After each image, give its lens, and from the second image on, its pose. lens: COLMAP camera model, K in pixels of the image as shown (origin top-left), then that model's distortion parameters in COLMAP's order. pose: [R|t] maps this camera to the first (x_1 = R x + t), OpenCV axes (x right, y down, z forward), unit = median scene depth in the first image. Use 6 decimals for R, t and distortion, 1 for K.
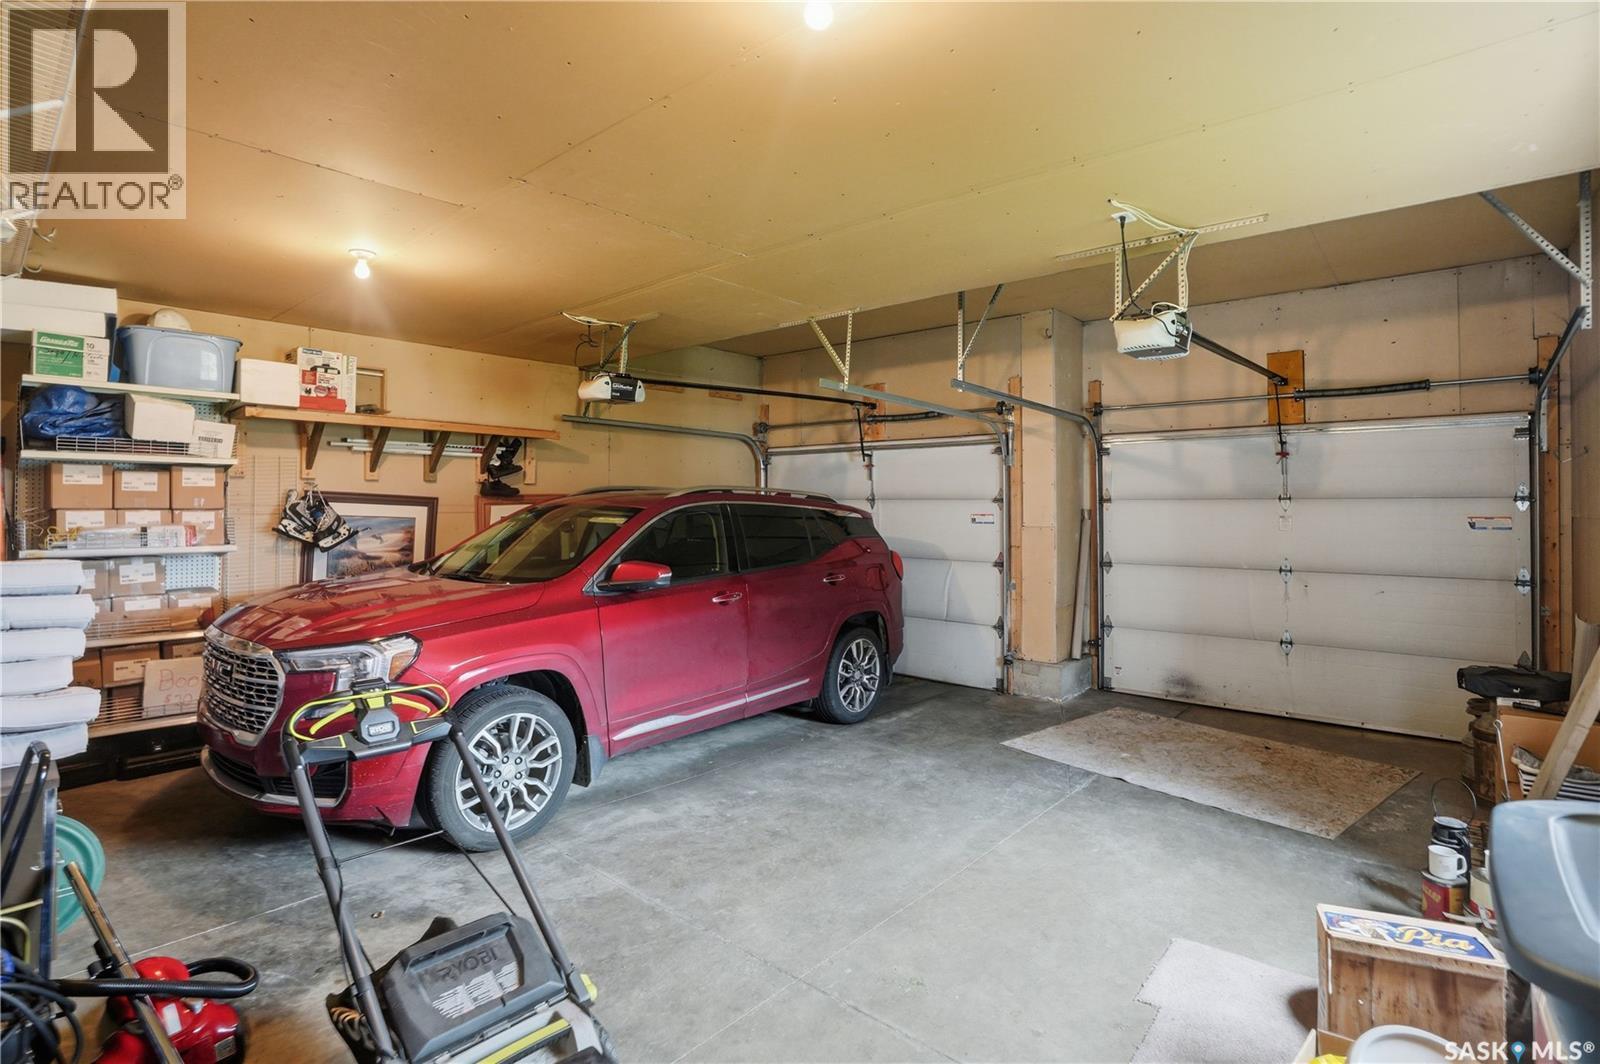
lens RADIAL K [[798.8, 0, 799.9], [0, 798.8, 507.5], [0, 0, 1]] dist [-0.058526, 0.000458]
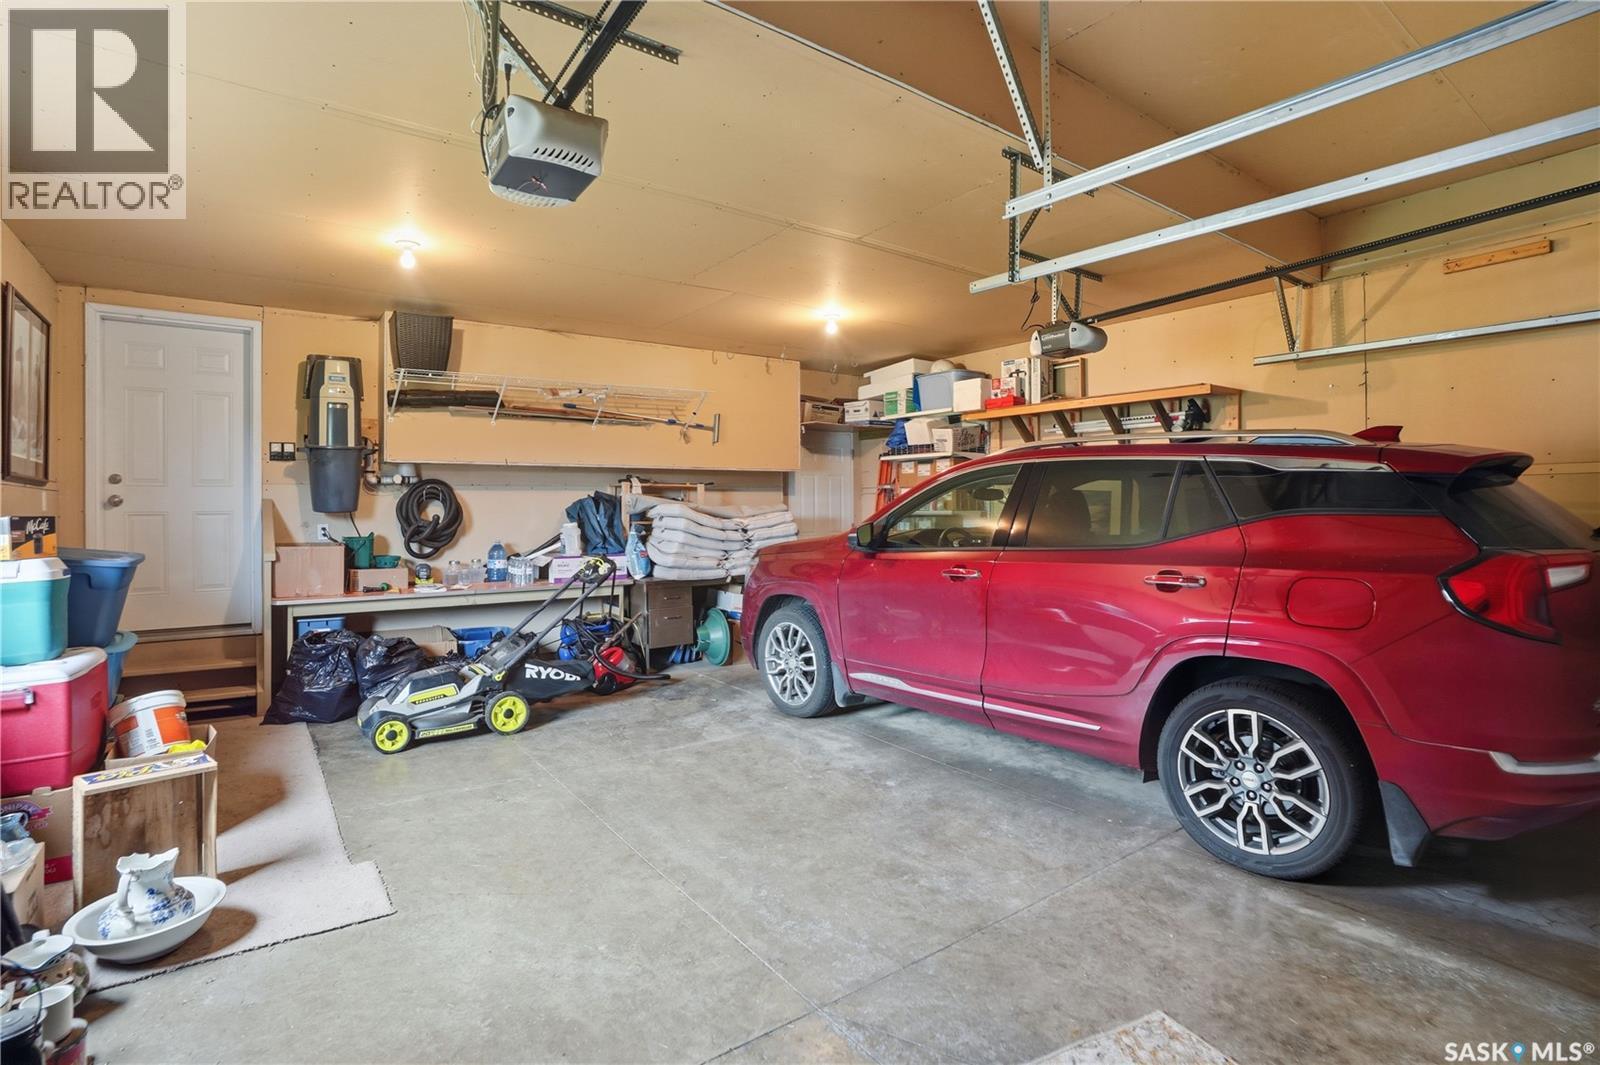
lens RADIAL K [[798.8, 0, 799.9], [0, 798.8, 508.0], [0, 0, 1]] dist [-0.058526, 0.000458]
pose [[-0.252332, -0.001602, -0.967639, 0.904027], [0.005372, 0.999981, -0.003057, 0.053320], [0.967626, -0.005969, -0.252319, 1.222161]]
